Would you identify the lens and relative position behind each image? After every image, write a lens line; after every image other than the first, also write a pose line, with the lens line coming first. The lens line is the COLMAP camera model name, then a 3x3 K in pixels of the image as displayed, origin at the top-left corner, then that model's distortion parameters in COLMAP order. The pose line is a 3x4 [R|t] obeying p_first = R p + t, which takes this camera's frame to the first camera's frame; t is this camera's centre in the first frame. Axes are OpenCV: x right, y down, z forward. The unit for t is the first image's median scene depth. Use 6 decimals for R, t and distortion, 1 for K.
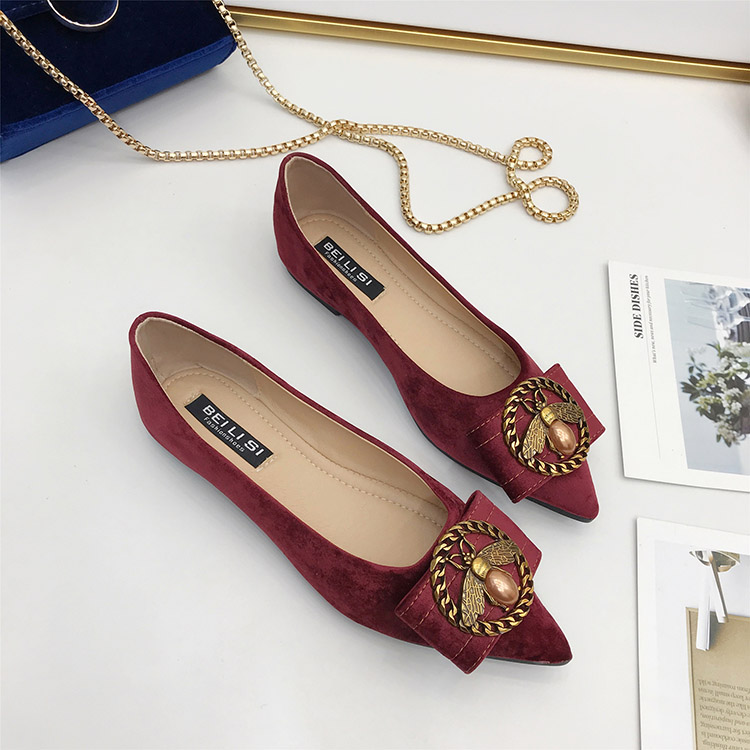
lens RADIAL K [[799.7, 0, 375.0], [0, 799.7, 375.0], [0, 0, 1]] dist [0.019358, -0.081643]
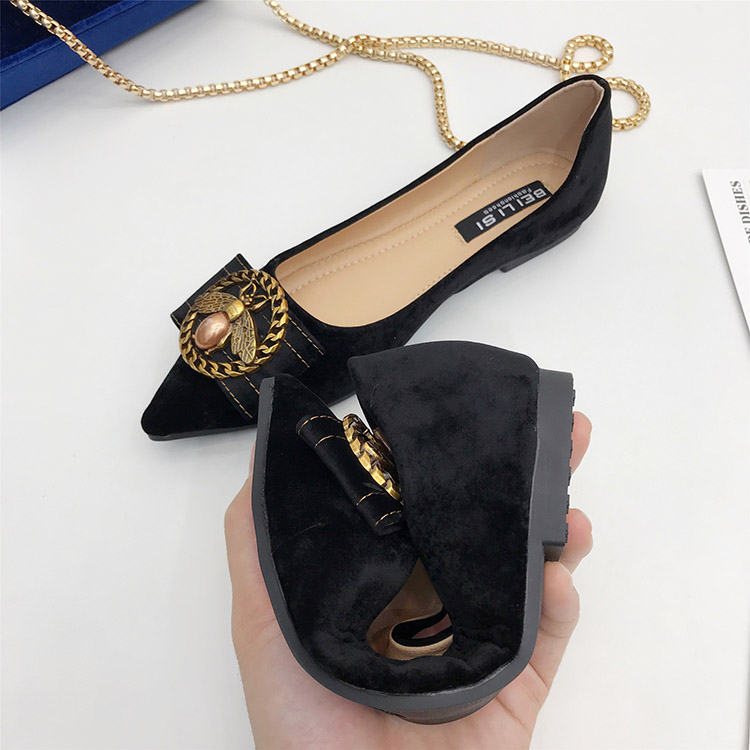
lens RADIAL K [[799.7, 0, 375.0], [0, 799.7, 375.0], [0, 0, 1]] dist [0.019358, -0.081643]
pose [[0.995232, -0.072307, -0.065461, 0.002511], [0.074431, 0.996756, 0.030605, 0.018686], [0.063036, -0.035331, 0.997386, 0.135248]]
